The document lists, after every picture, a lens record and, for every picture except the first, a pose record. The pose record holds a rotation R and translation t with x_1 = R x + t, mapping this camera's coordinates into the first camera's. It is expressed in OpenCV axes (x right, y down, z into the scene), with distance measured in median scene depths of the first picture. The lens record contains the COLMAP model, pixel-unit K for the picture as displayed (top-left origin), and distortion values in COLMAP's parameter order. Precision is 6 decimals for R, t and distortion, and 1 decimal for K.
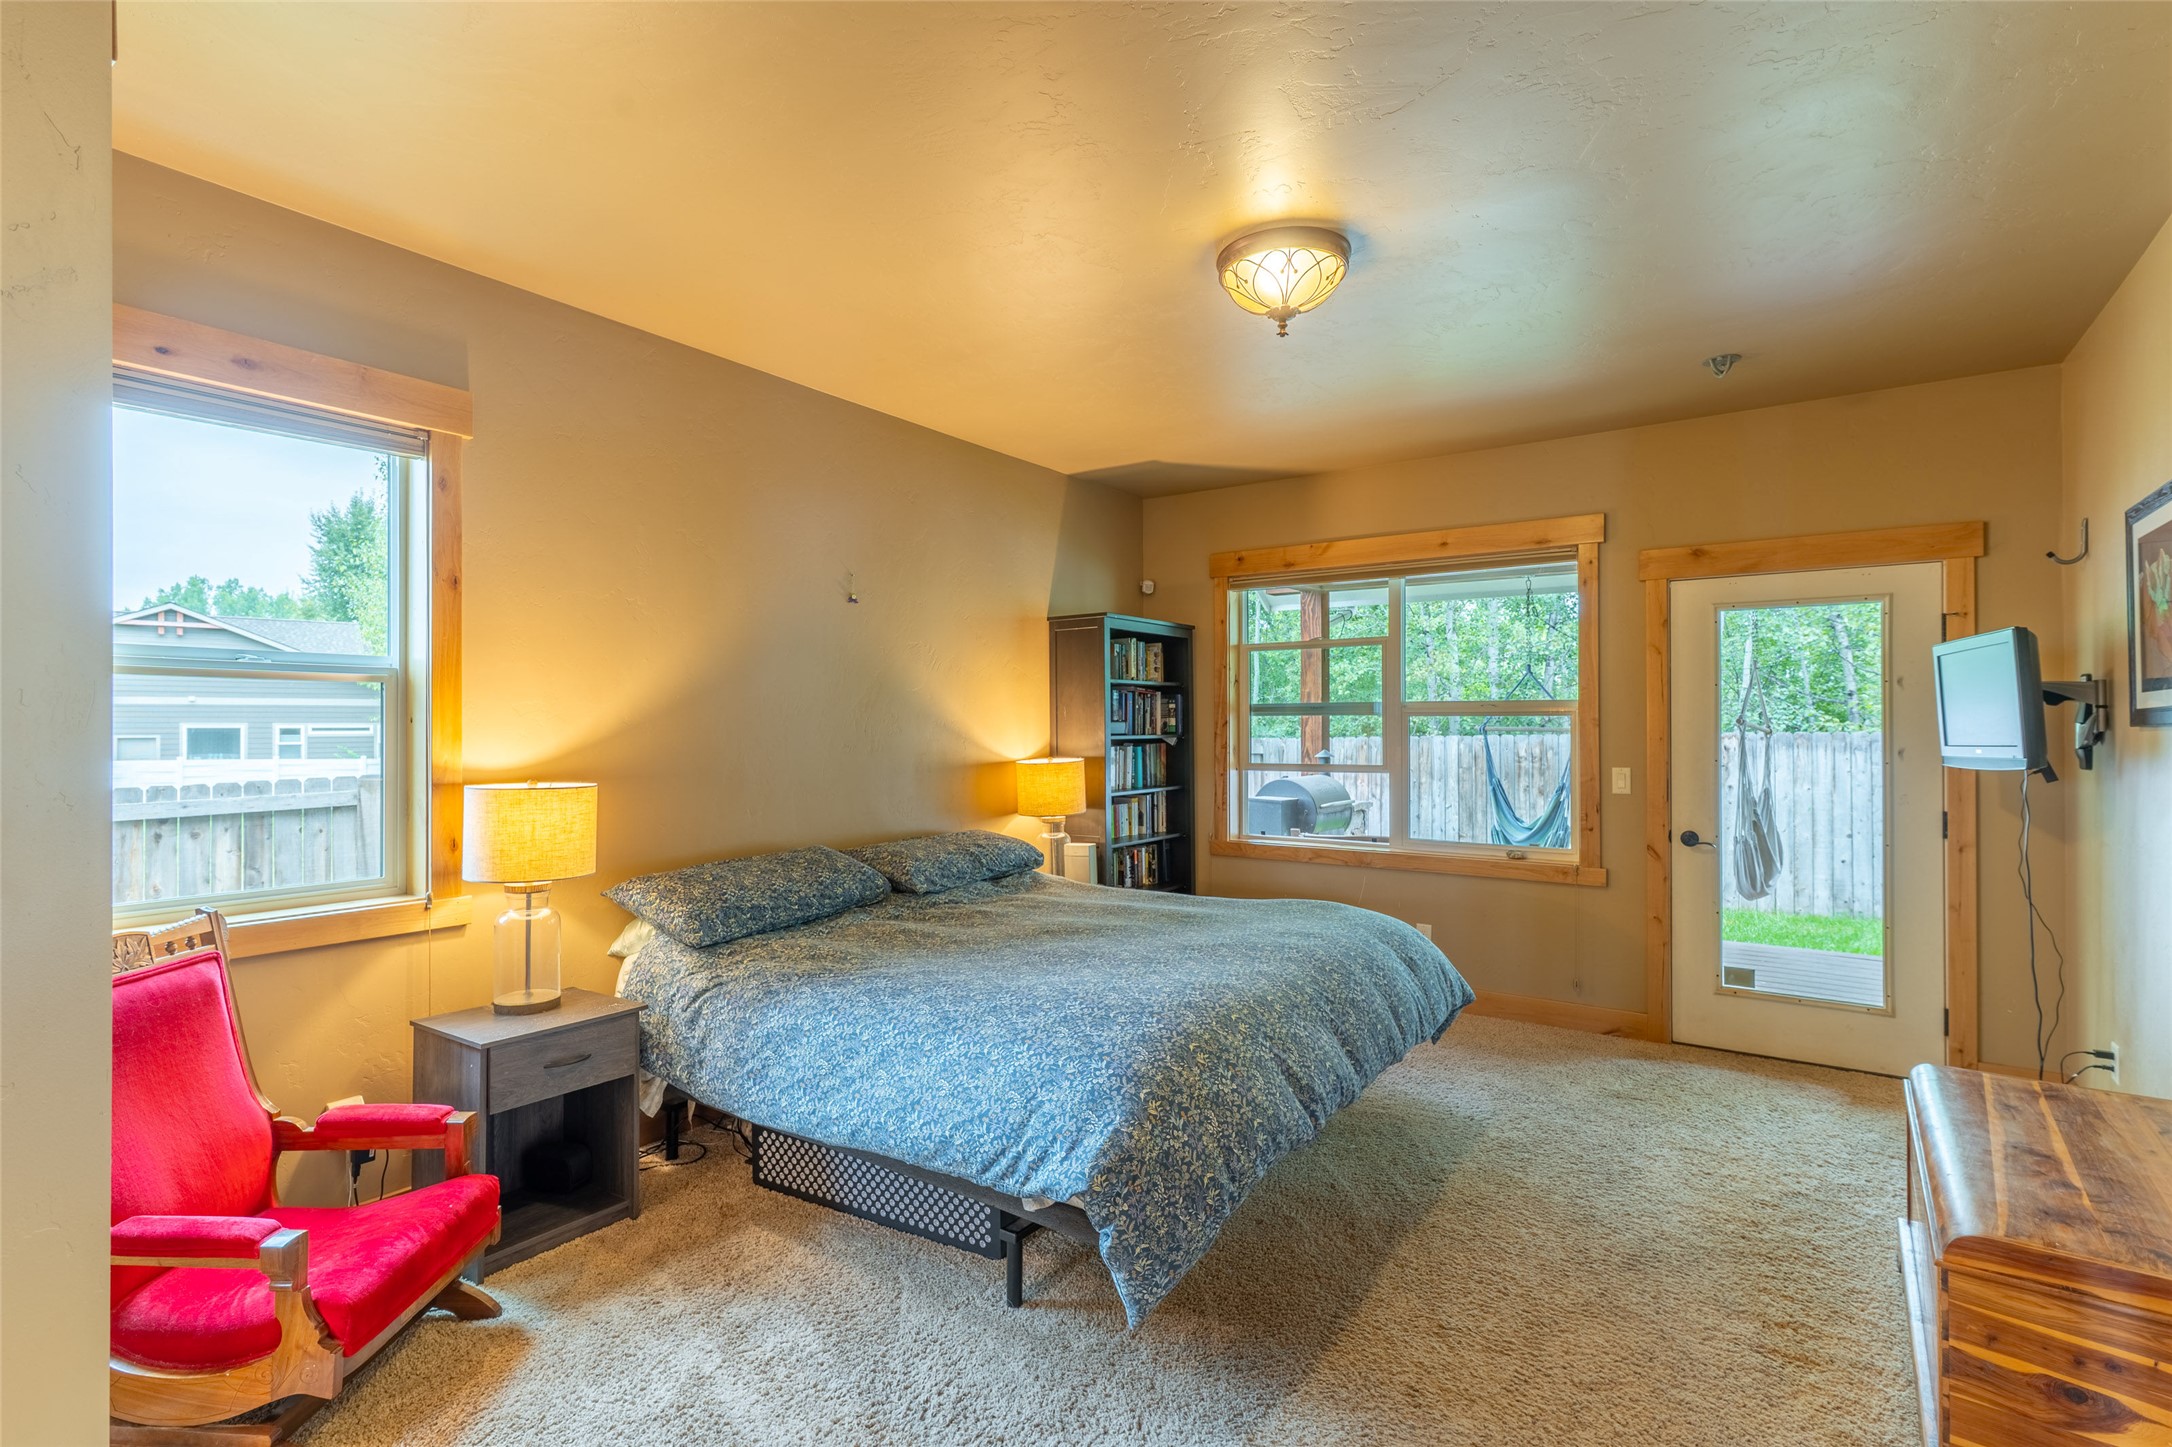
lens RADIAL K [[1028.6, 0, 1071.7], [0, 1028.6, 724.8], [0, 0, 1]] dist [0.003858, -0.000848]
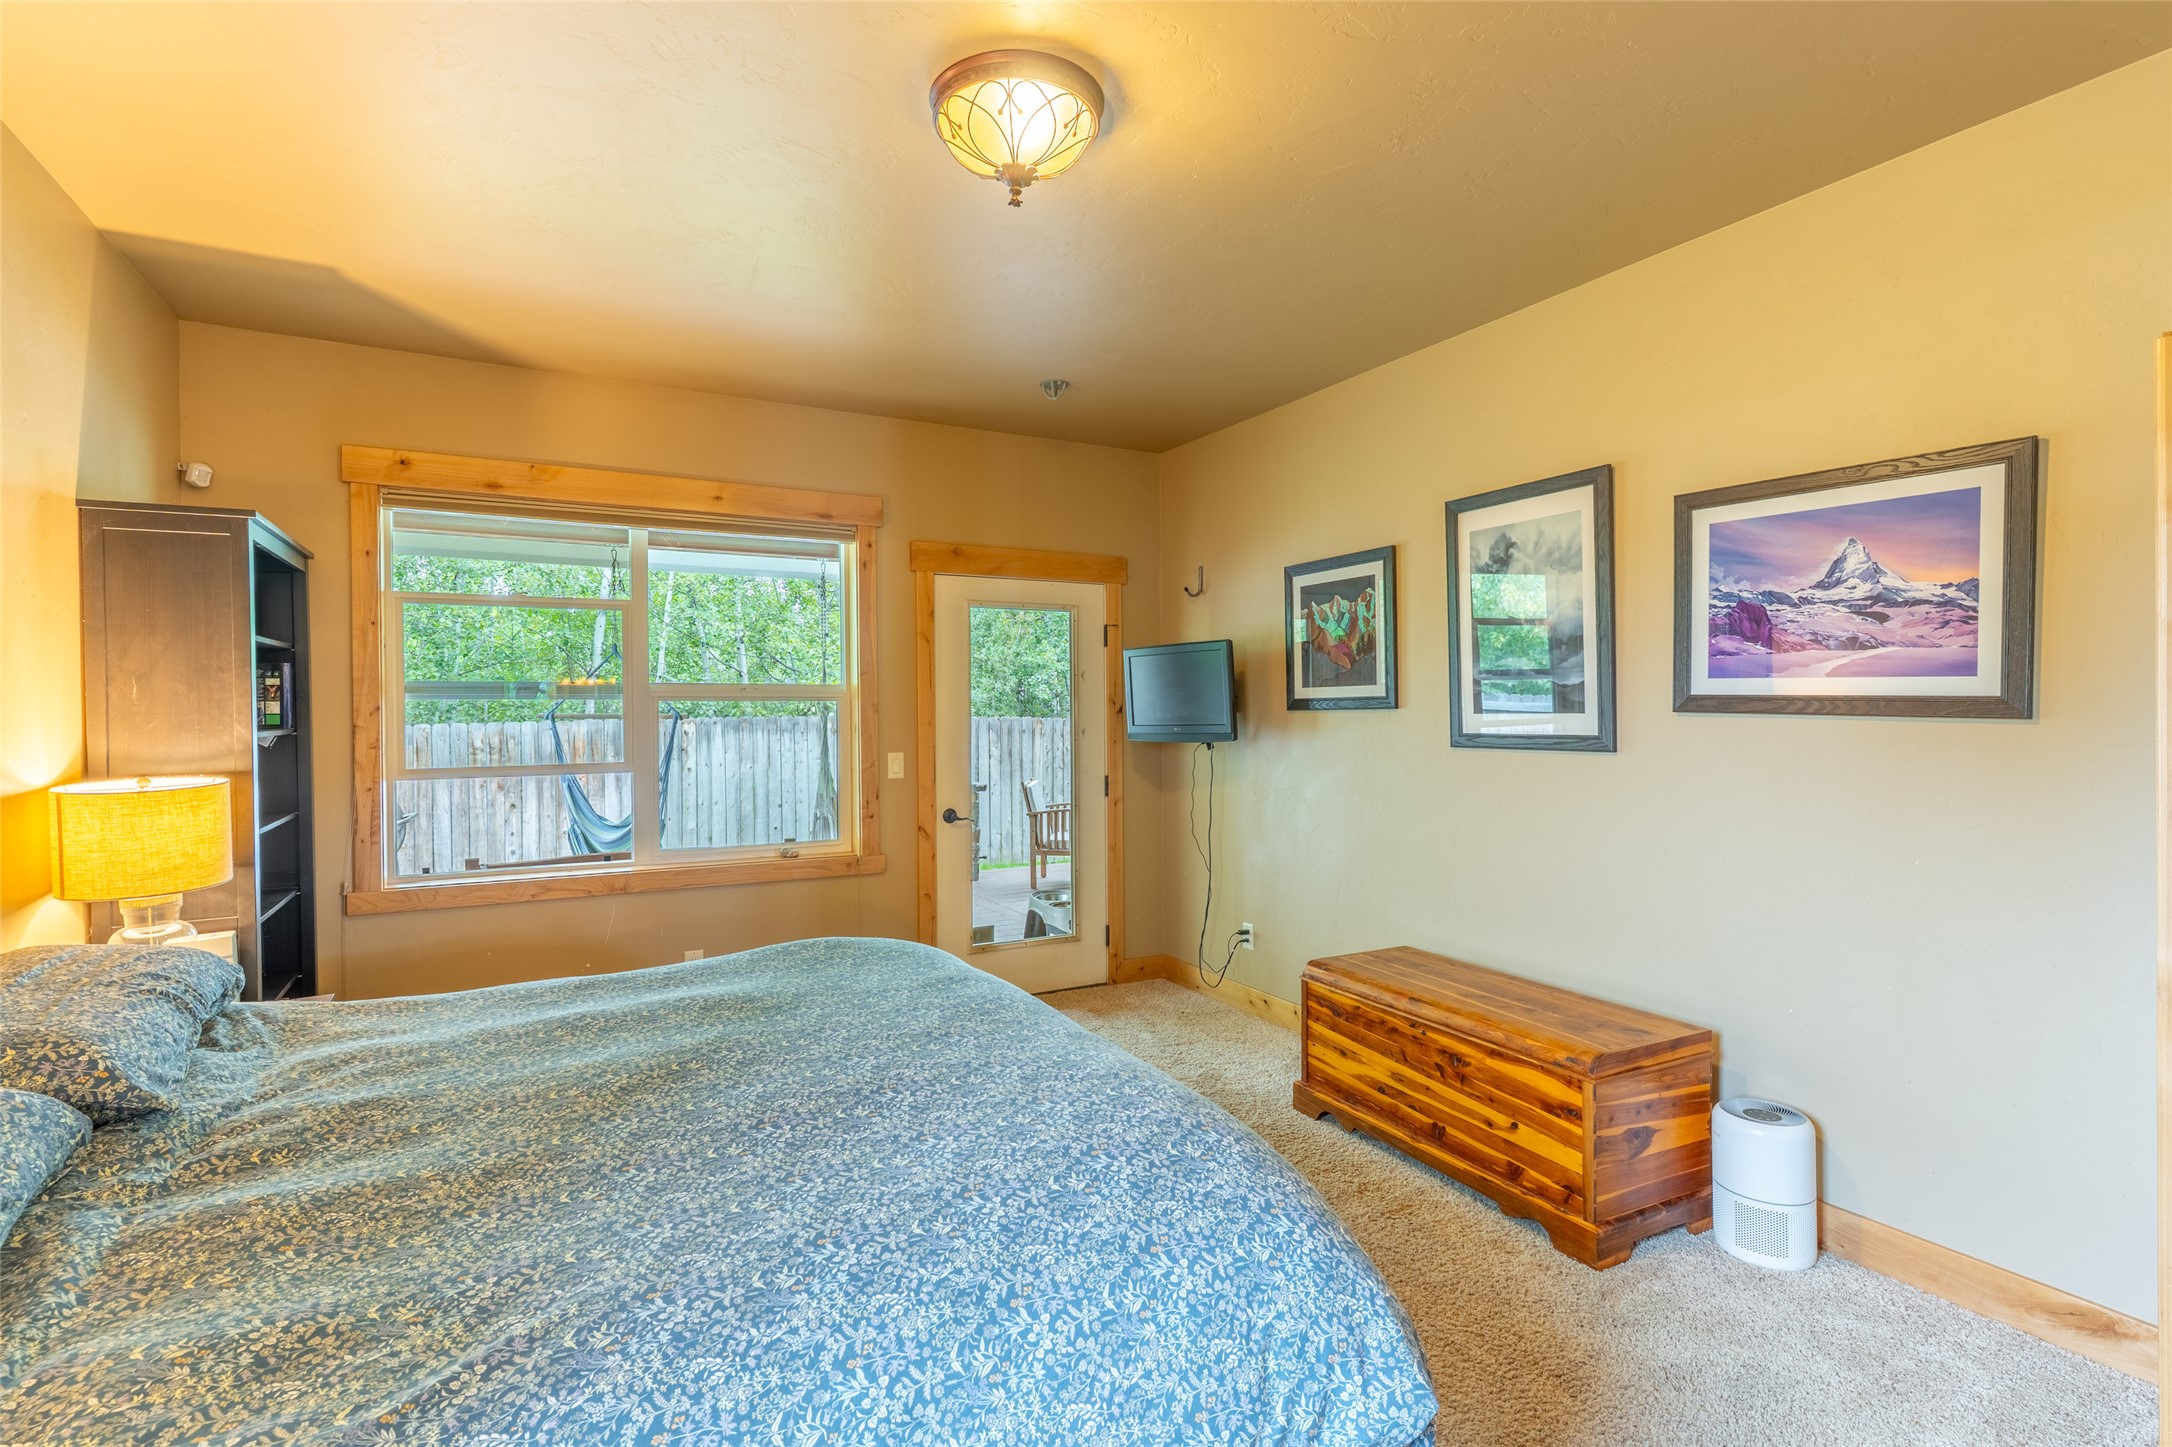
lens RADIAL K [[1028.6, 0, 1082.3], [0, 1028.6, 711.8], [0, 0, 1]] dist [0.003858, -0.000848]
pose [[0.440937, -0.004618, 0.897526, -0.294611], [0.003622, 0.999988, 0.003366, -0.001469], [-0.897531, 0.001767, 0.440948, 0.388164]]
